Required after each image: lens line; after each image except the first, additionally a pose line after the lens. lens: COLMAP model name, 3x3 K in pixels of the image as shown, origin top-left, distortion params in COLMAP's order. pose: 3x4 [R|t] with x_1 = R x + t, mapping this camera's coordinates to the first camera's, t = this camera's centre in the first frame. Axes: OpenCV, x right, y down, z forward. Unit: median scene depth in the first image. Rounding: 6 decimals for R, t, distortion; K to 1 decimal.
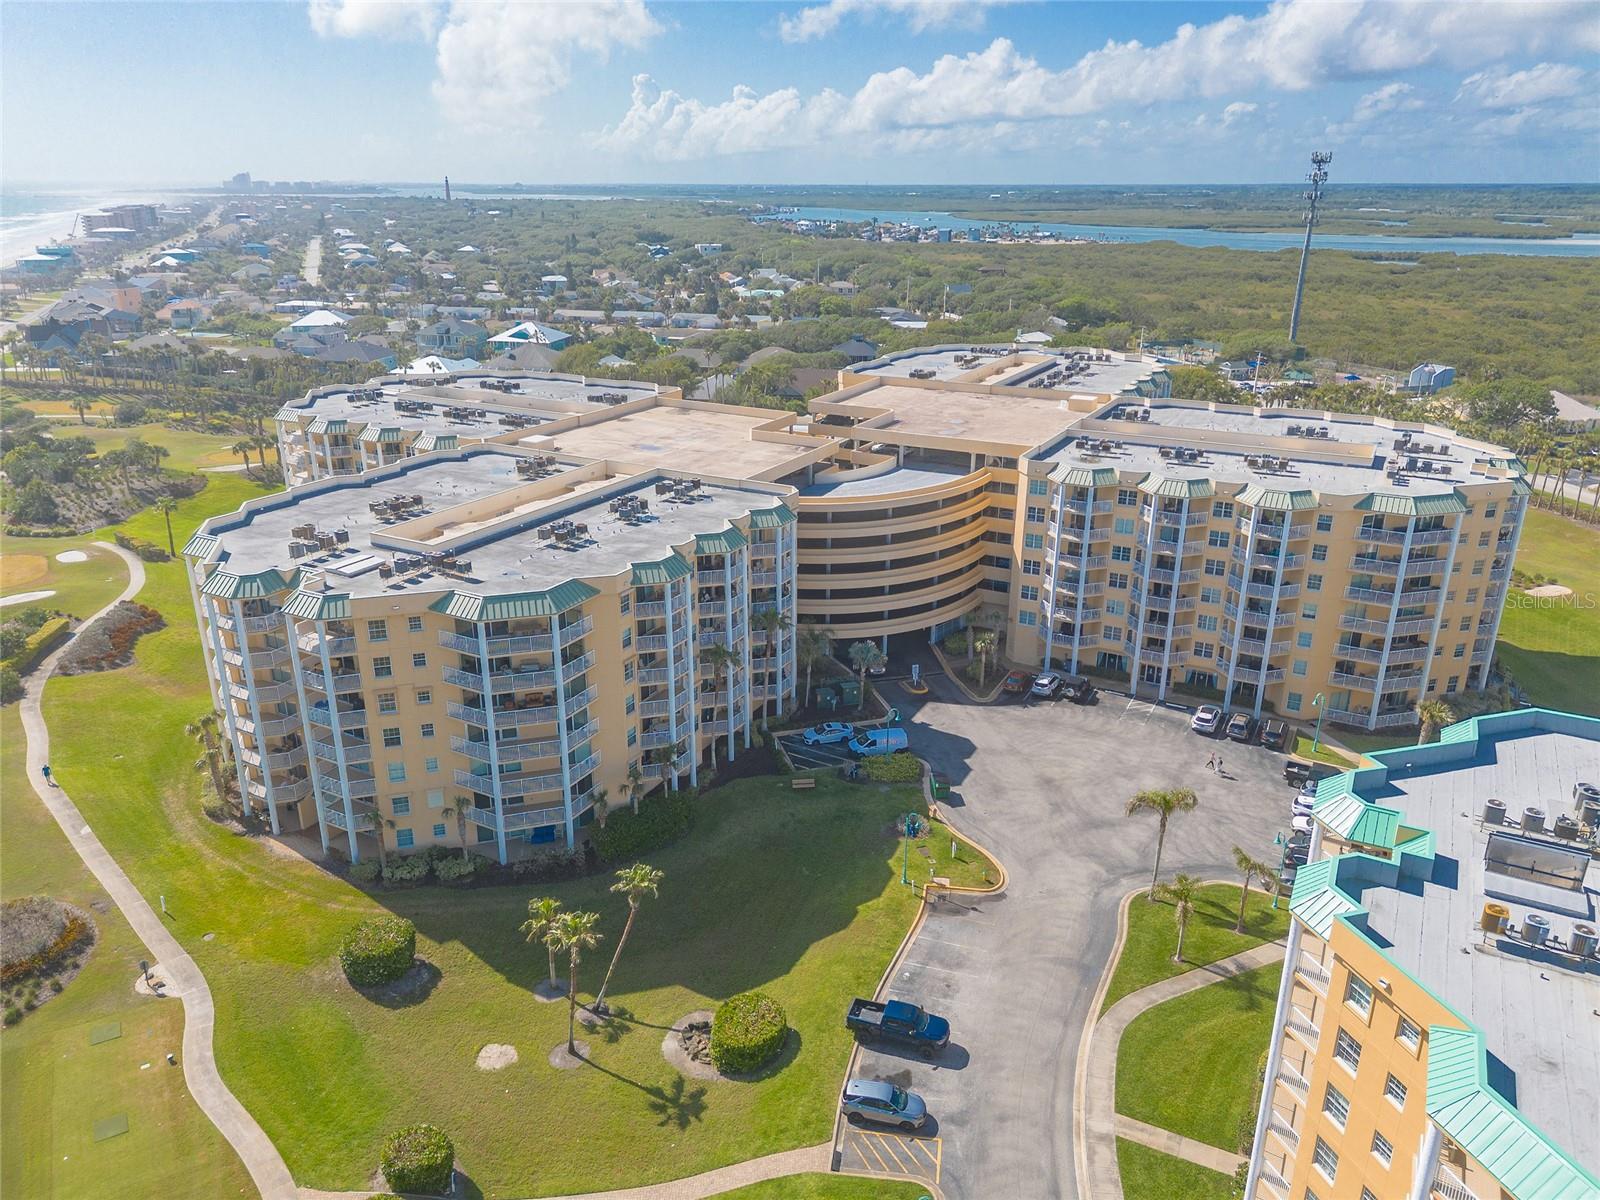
lens RADIAL K [[1130.0, 0, 800.0], [0, 1130.0, 600.0], [0, 0, 1]] dist [0.084921, -0.097330]
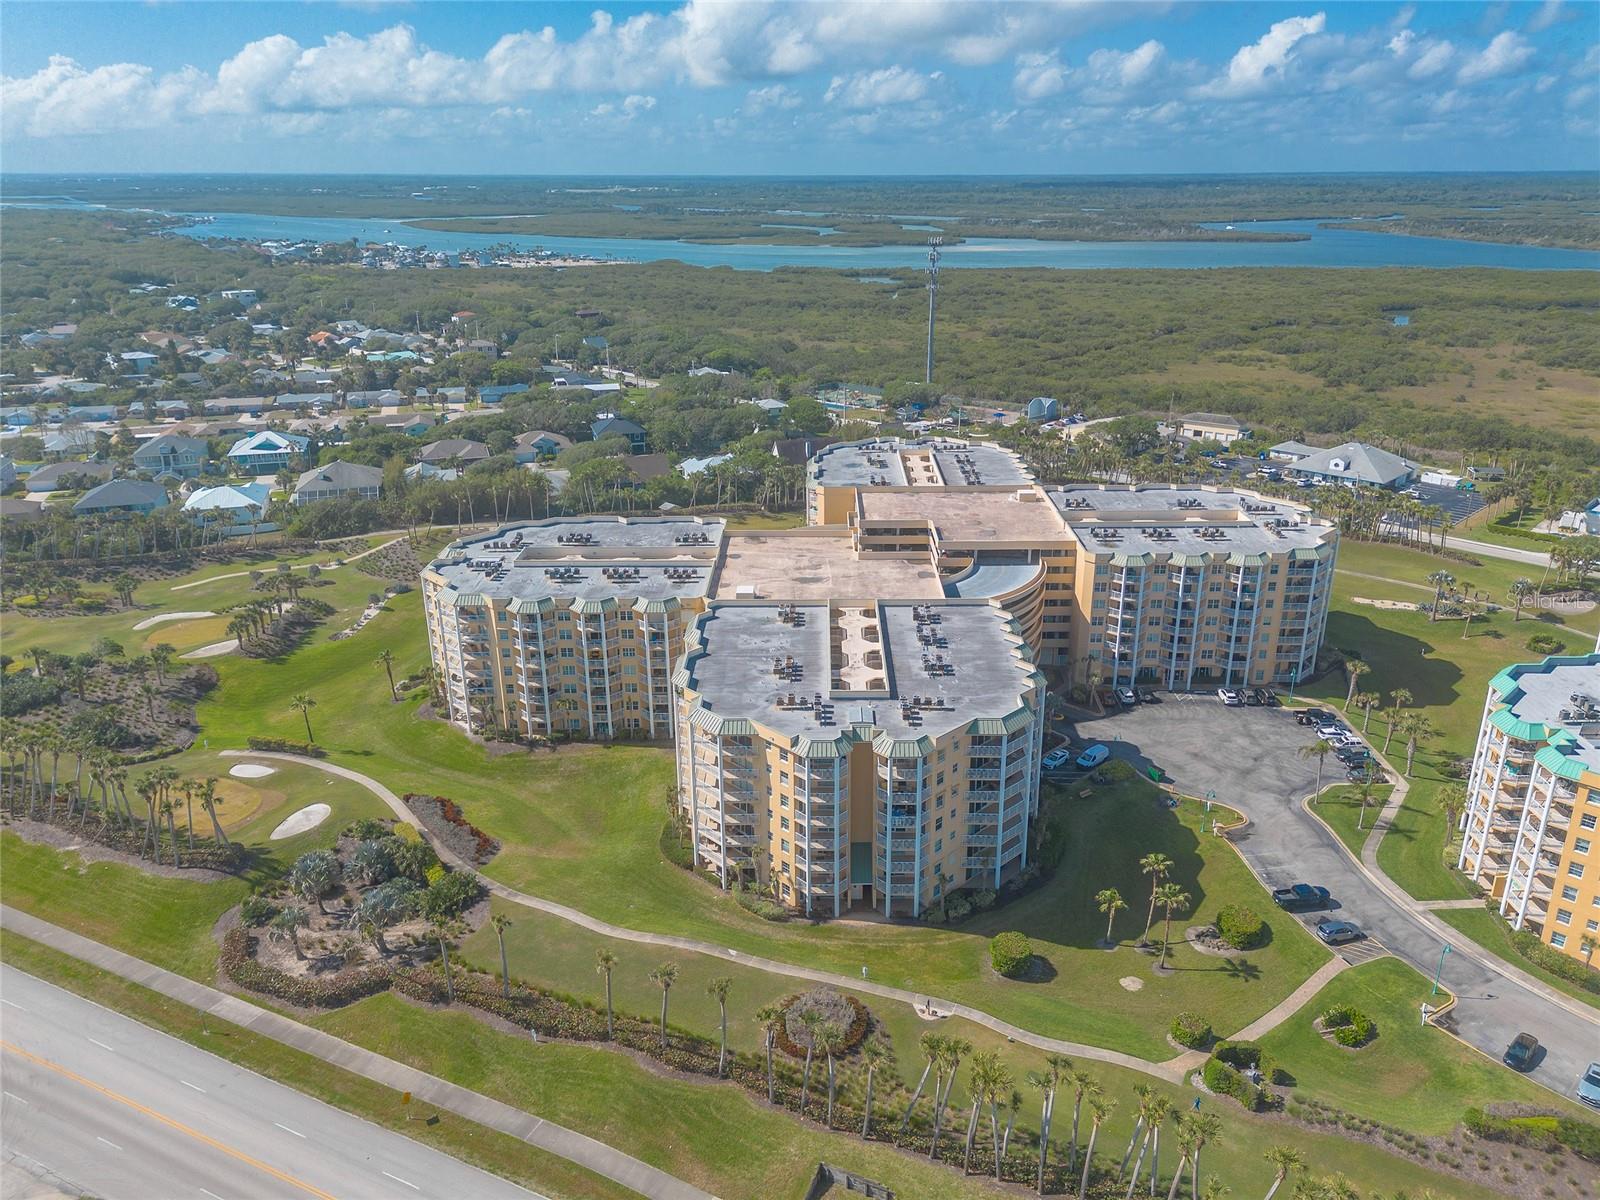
lens RADIAL K [[1150.8, 0, 830.3], [0, 1150.8, 595.0], [0, 0, 1]] dist [0.073290, -0.072395]
pose [[0.875125, -0.170320, 0.452932, -0.907519], [0.170519, 0.984511, 0.040749, -0.212335], [-0.452858, 0.041573, 0.890613, -0.240193]]
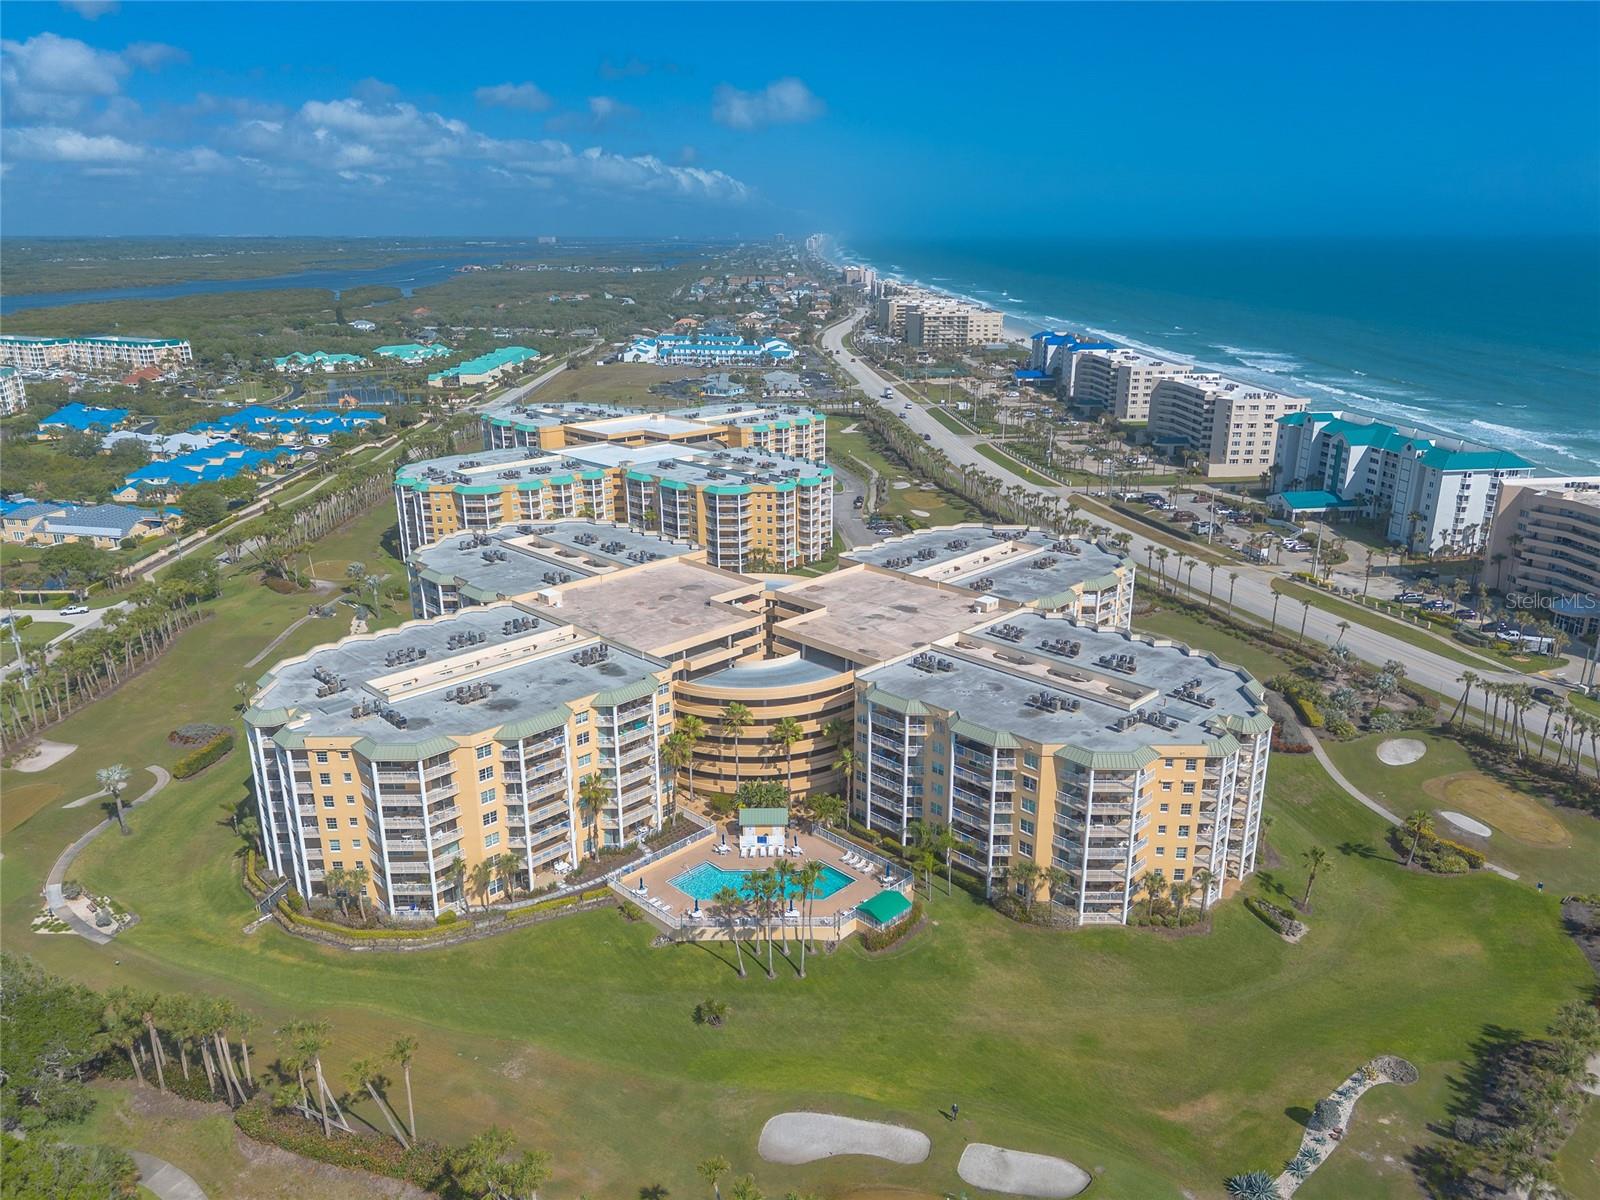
lens RADIAL K [[1126.3, 0, 800.0], [0, 1126.3, 600.0], [0, 0, 1]] dist [0.071054, -0.066455]
pose [[-0.959364, -0.087716, 0.268192, -0.472230], [0.096626, 0.790869, 0.604309, -1.236409], [-0.265112, 0.605667, -0.750255, 2.593296]]
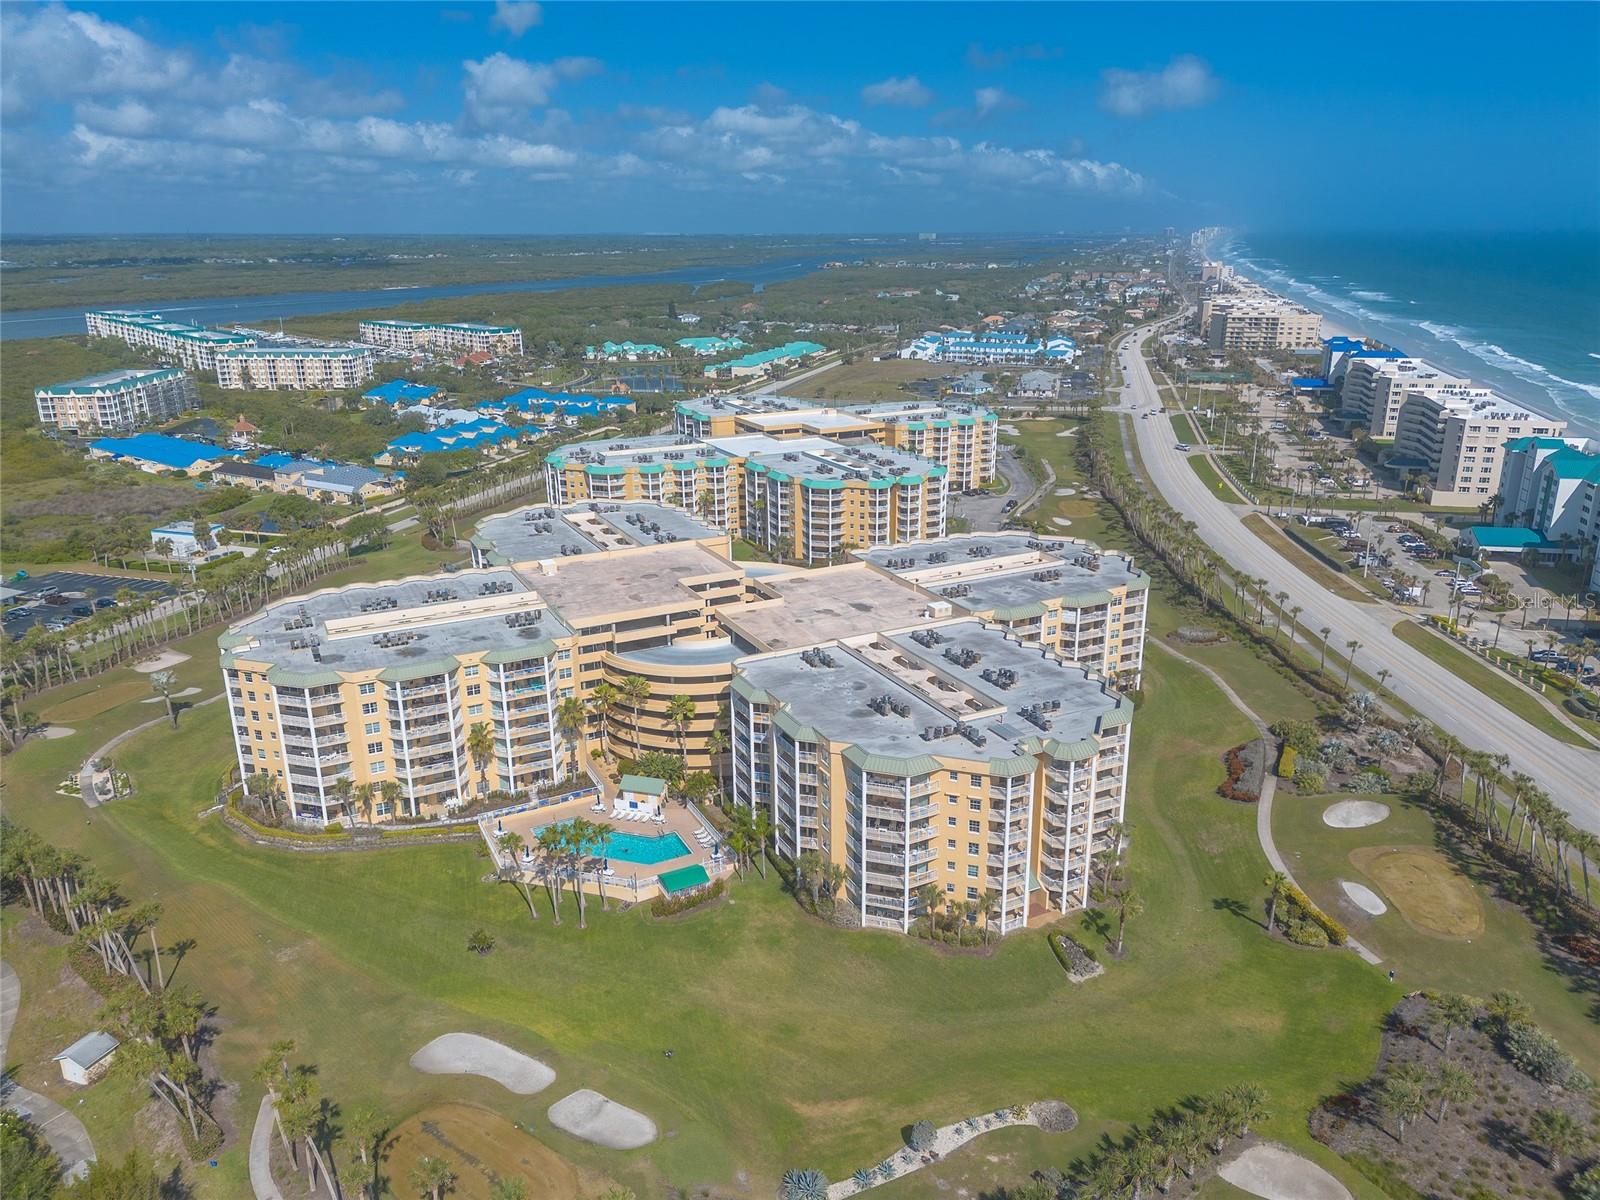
lens RADIAL K [[1141.2, 0, 823.1], [0, 1141.2, 600.2], [0, 0, 1]] dist [0.082936, -0.089255]
pose [[-0.832546, -0.169952, 0.527241, -1.043425], [0.191966, 0.804286, 0.562381, -1.180001], [-0.519630, 0.569421, -0.636980, 2.414050]]
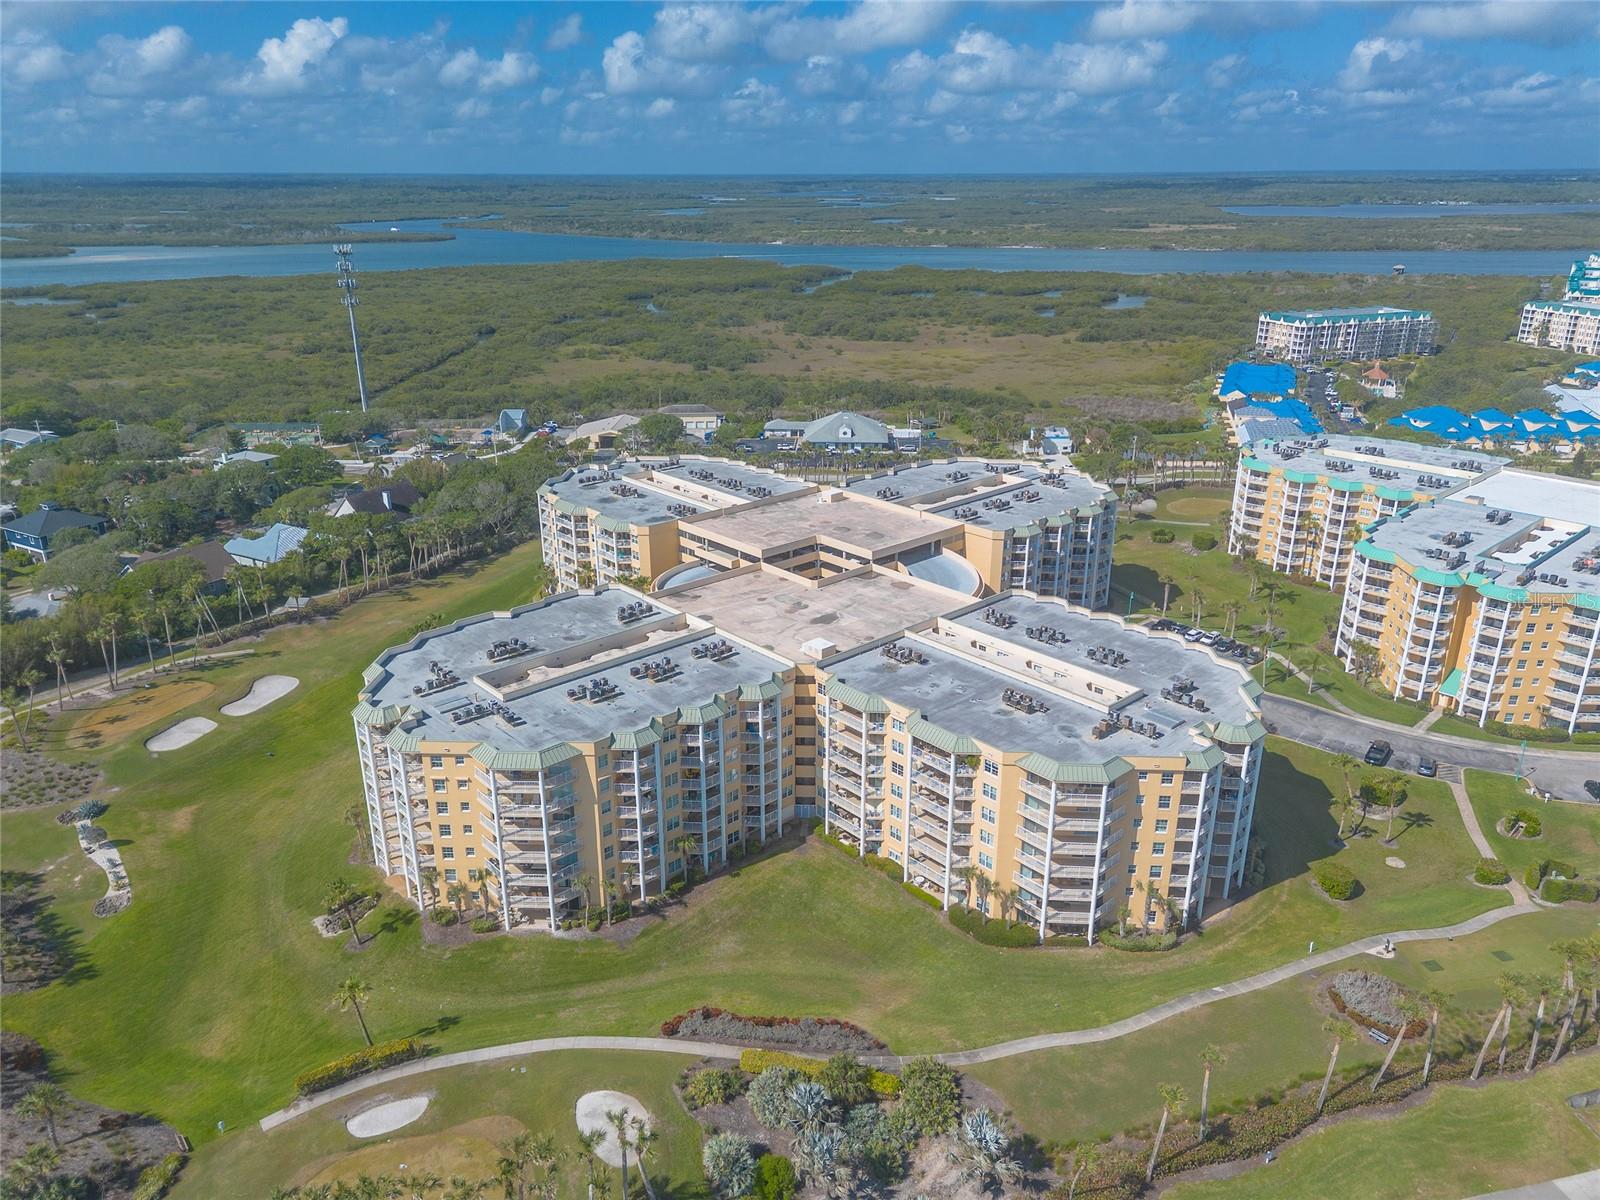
lens RADIAL K [[1130.0, 0, 800.0], [0, 1130.0, 600.0], [0, 0, 1]] dist [0.084921, -0.097330]
pose [[0.328710, -0.336792, 0.882338, -1.495985], [0.327633, 0.916900, 0.227926, -0.548037], [-0.885780, 0.214162, 0.411739, 0.675086]]
